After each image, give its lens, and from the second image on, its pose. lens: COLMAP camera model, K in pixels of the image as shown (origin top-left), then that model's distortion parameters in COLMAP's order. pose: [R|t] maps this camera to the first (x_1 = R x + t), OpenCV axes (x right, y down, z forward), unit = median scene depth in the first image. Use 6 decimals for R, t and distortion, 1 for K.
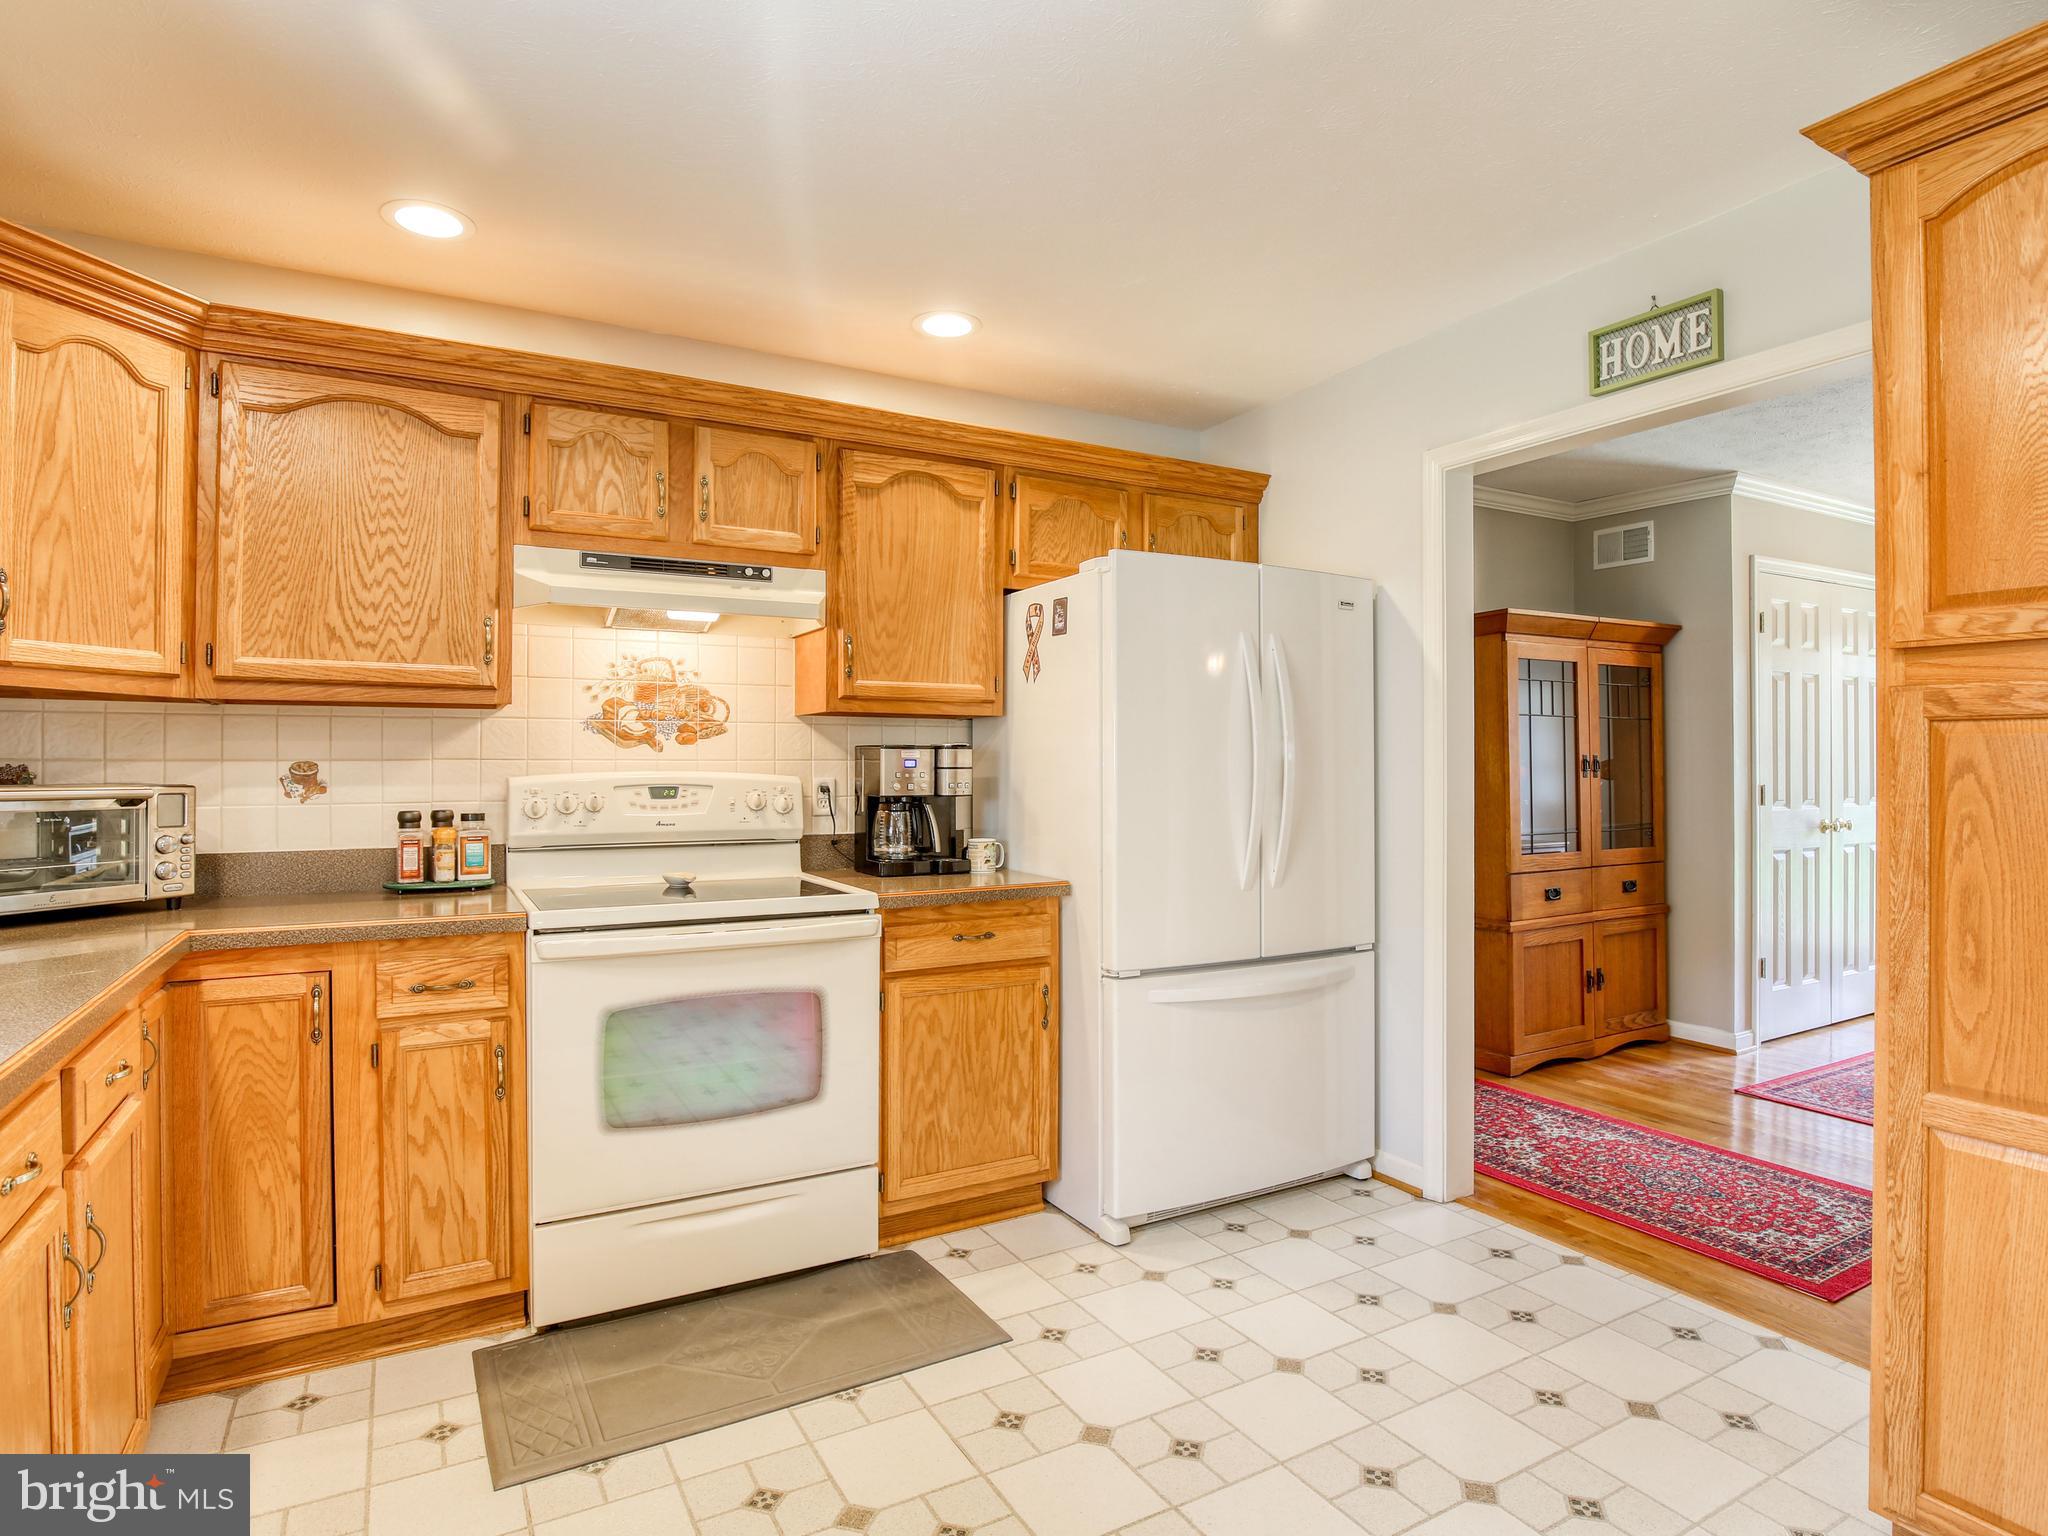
lens RADIAL K [[1065.8, 0, 1024.0], [0, 1065.8, 768.0], [0, 0, 1]] dist [-0.032419, 0.000568]
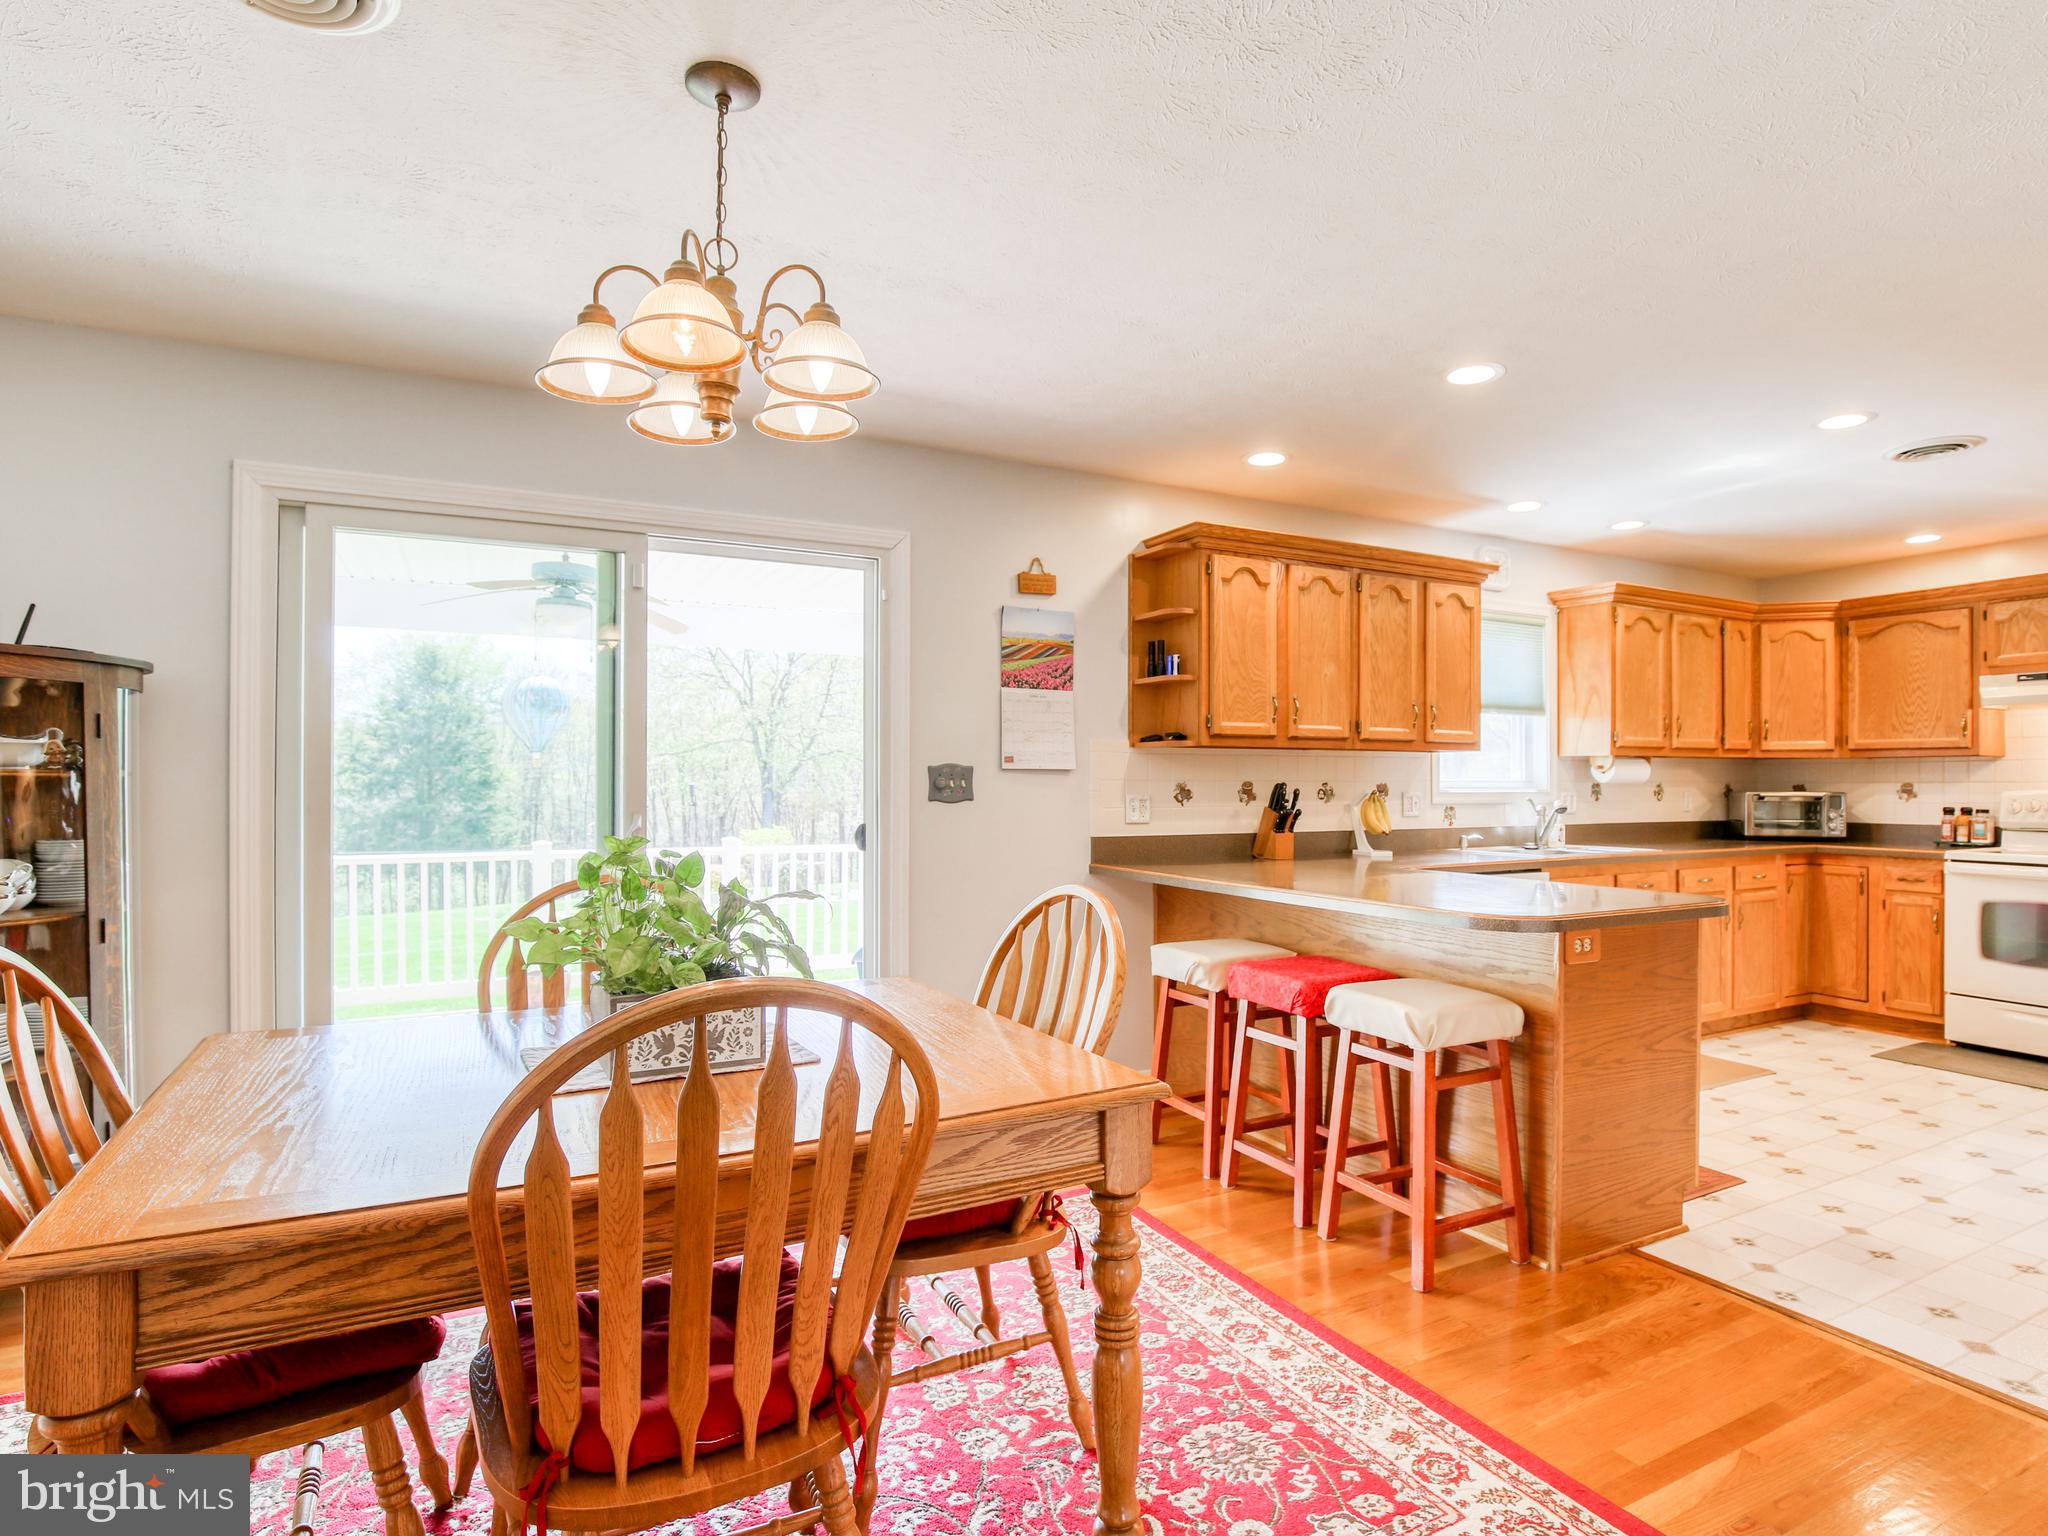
lens RADIAL K [[1065.8, 0, 1024.0], [0, 1065.8, 768.0], [0, 0, 1]] dist [-0.032419, 0.000568]
pose [[-0.062466, -0.012940, -0.997963, 1.748109], [-0.003050, 0.999914, -0.012775, -0.004710], [0.998042, 0.002245, -0.062500, -0.764062]]
